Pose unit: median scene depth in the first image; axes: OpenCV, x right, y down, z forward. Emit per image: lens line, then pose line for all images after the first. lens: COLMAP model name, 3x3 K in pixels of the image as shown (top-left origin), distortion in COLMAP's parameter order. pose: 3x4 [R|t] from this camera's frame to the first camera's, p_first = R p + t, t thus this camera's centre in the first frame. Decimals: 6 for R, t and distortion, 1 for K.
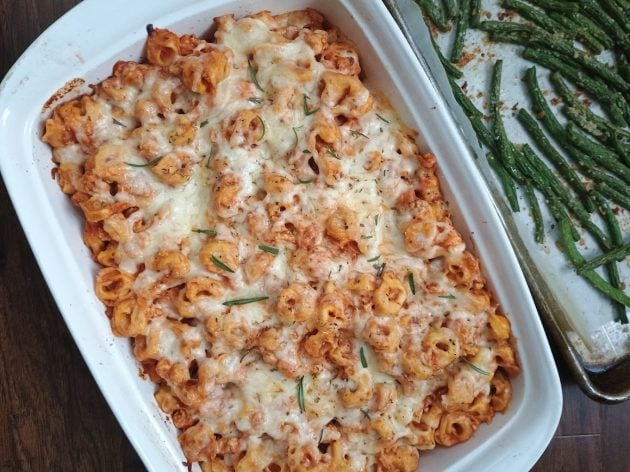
lens RADIAL K [[557.8, 0, 311.7], [0, 557.8, 232.7], [0, 0, 1]] dist [0.044208, -0.078864]
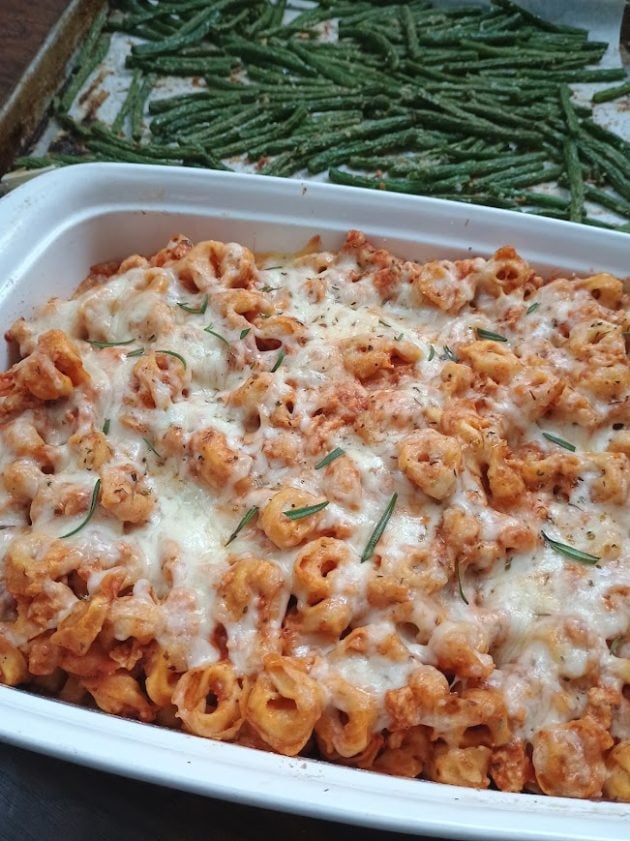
lens RADIAL K [[744.6, 0, 314.9], [0, 744.6, 411.8], [0, 0, 1]] dist [0.044208, -0.078864]
pose [[0.585014, -0.681413, 0.439813, -0.413278], [0.811008, 0.494878, -0.312028, 0.248416], [-0.005034, 0.539232, 0.842142, 0.284250]]
